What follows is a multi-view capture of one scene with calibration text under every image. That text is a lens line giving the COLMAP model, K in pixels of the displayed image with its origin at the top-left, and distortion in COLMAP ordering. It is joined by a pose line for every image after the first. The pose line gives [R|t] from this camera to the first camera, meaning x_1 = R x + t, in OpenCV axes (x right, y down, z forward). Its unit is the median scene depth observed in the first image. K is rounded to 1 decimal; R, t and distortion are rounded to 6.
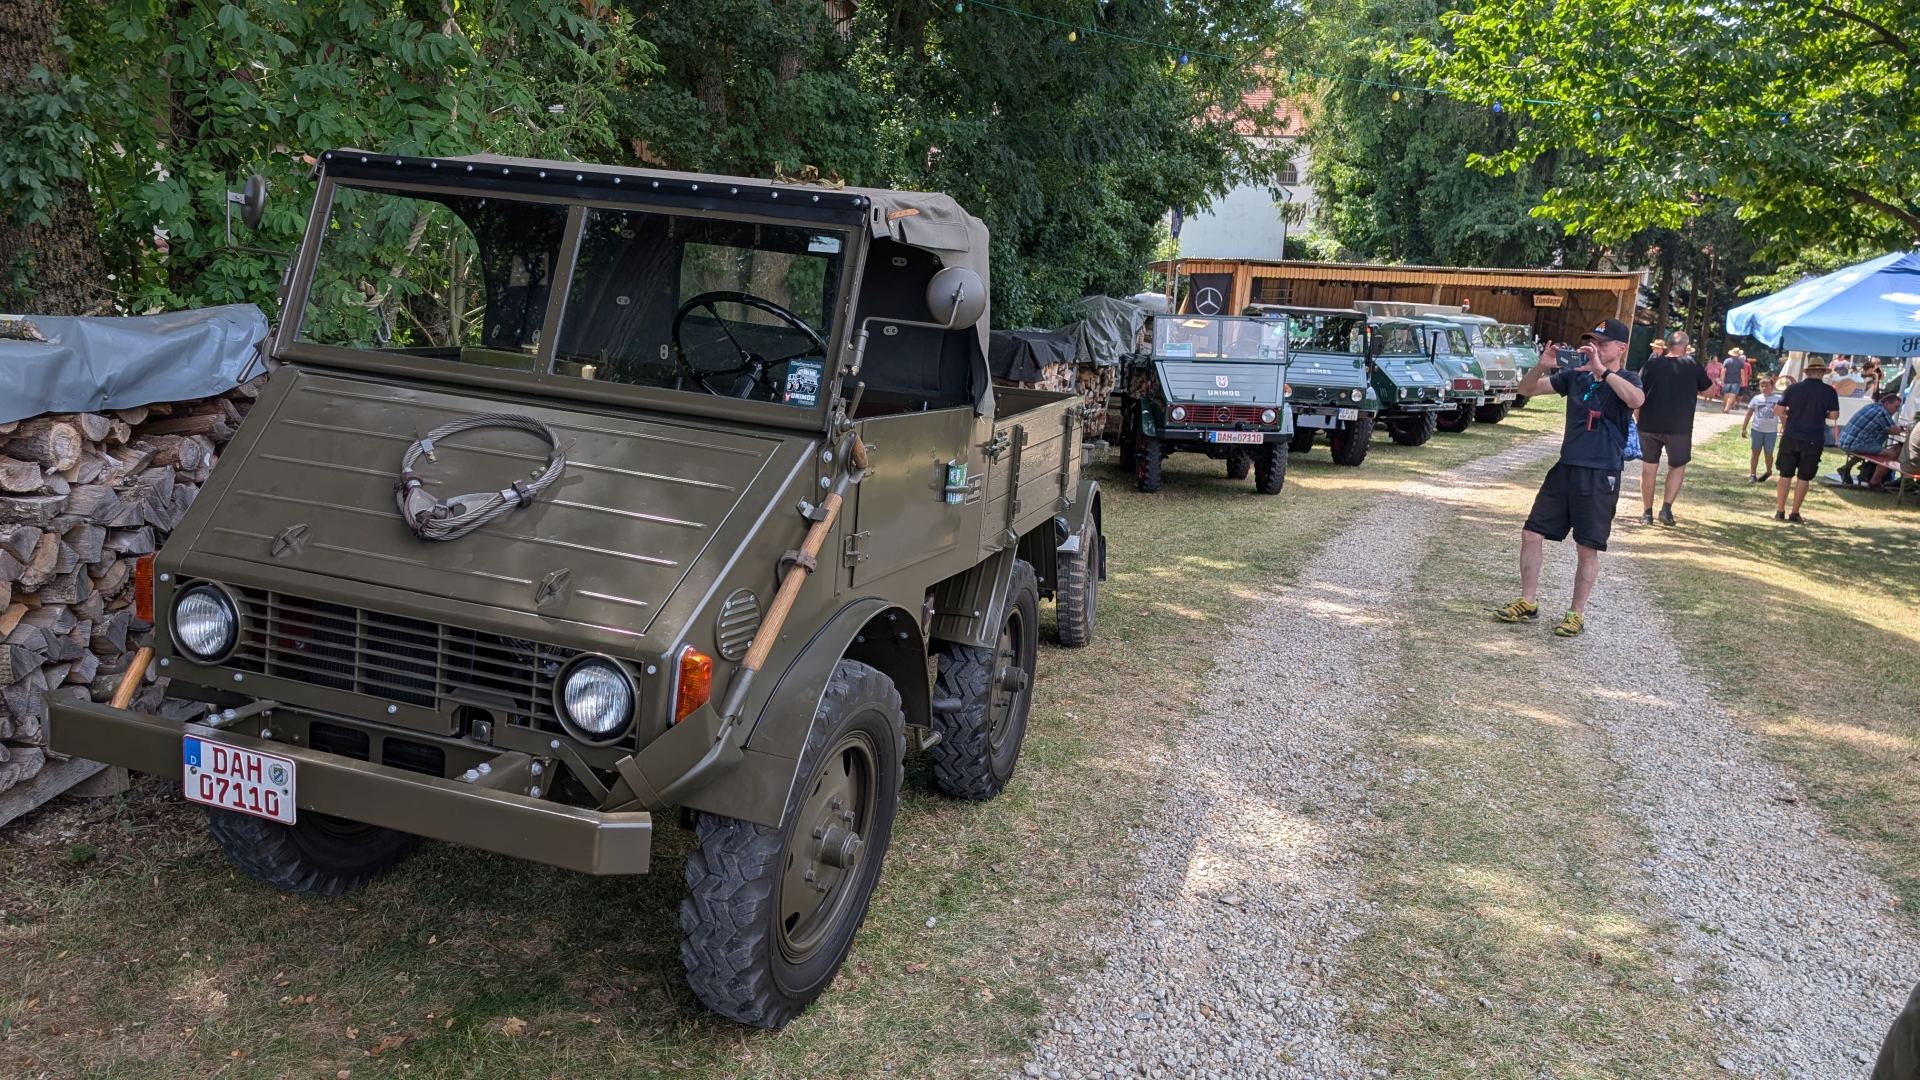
lens RADIAL K [[1389.1, 0, 995.5], [0, 1389.1, 539.5], [0, 0, 1]] dist [-0.005710, -0.001383]
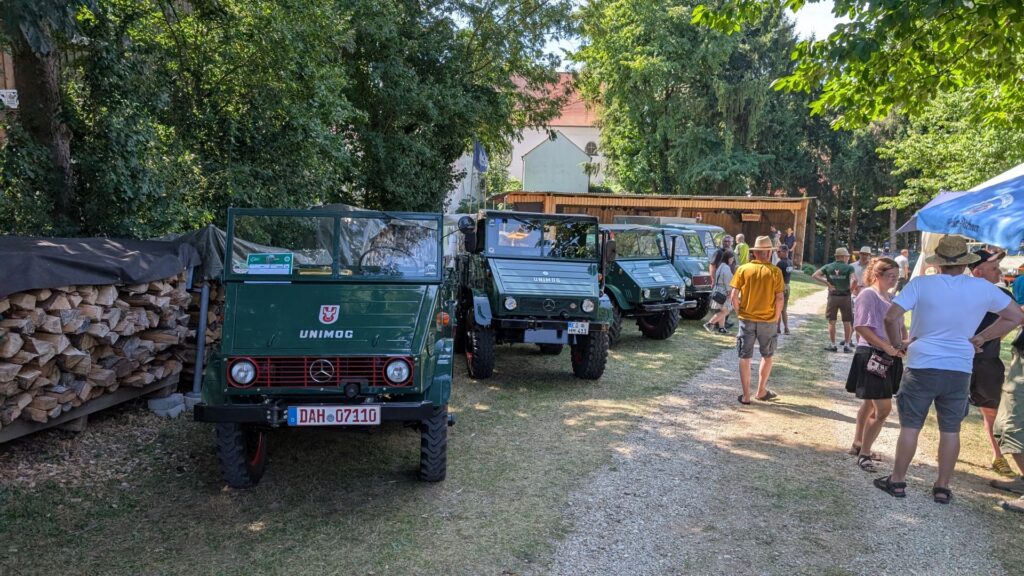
lens RADIAL K [[740.9, 0, 531.0], [0, 740.9, 287.7], [0, 0, 1]] dist [-0.005710, -0.001383]
pose [[0.994736, -0.026587, 0.098965, 0.084737], [0.035350, 0.995504, -0.087881, -0.035843], [-0.096184, 0.090917, 0.991203, 0.253401]]
